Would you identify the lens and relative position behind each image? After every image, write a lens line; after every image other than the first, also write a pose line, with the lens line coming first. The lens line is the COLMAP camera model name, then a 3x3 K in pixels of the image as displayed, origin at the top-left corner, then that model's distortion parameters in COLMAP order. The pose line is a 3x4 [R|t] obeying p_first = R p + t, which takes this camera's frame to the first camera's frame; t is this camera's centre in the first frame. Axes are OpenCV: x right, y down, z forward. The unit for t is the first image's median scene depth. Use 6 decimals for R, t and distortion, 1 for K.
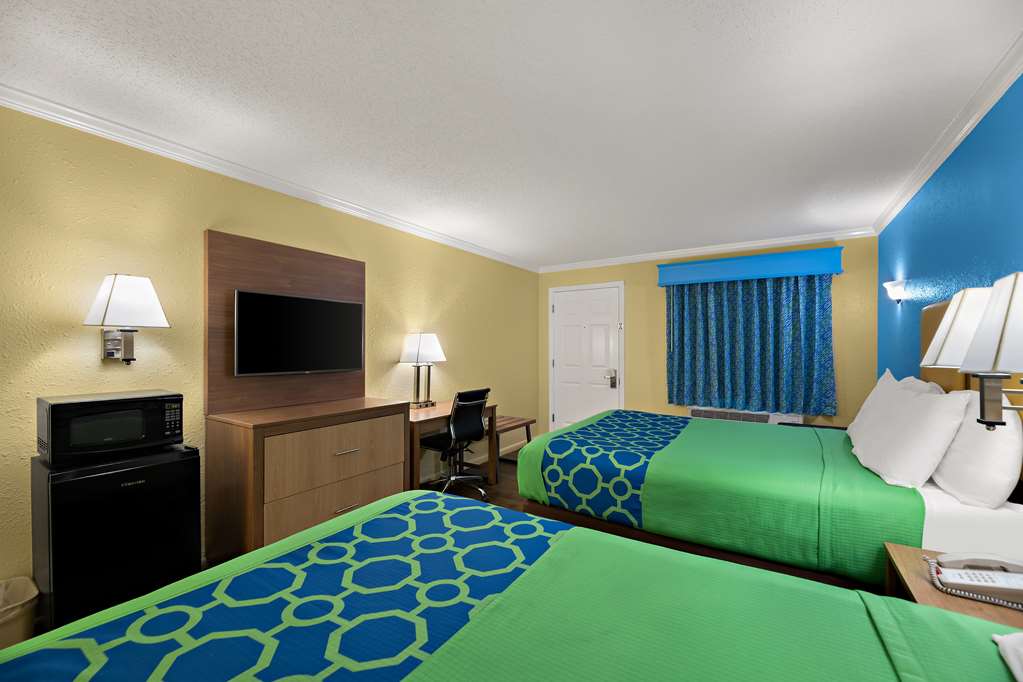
lens RADIAL K [[411.0, 0, 514.7], [0, 411.0, 355.8], [0, 0, 1]] dist [-0.007505, 0.000073]
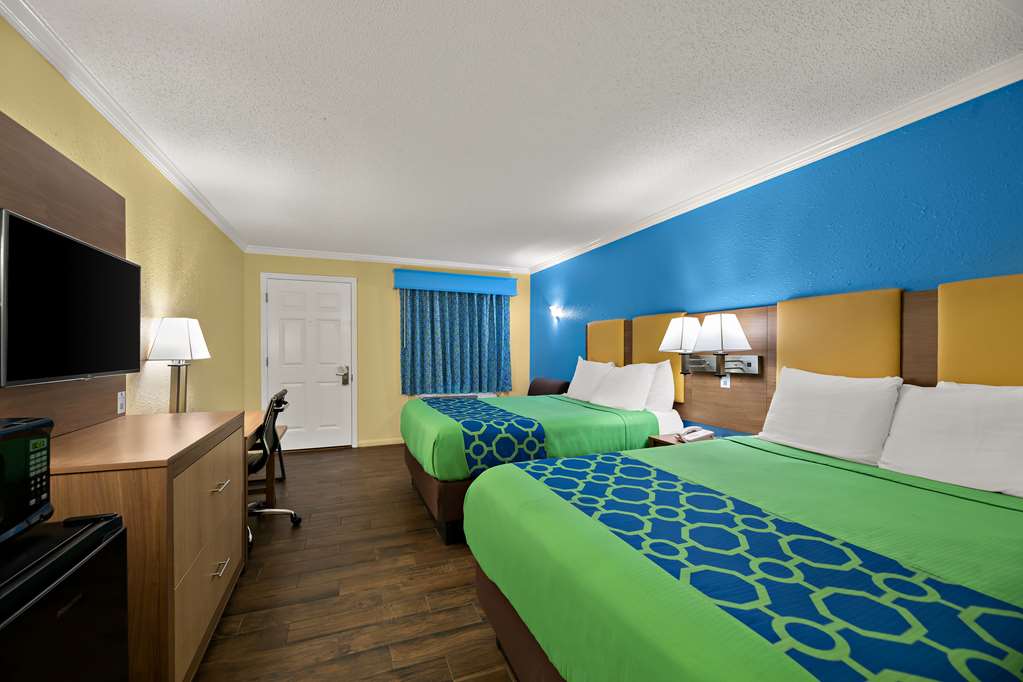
lens RADIAL K [[411.0, 0, 518.8], [0, 411.0, 351.8], [0, 0, 1]] dist [-0.007505, 0.000073]
pose [[0.568400, -0.002540, 0.822749, -0.391718], [0.011735, 0.999919, -0.005020, 0.010127], [-0.822669, 0.012508, 0.568383, 0.117059]]
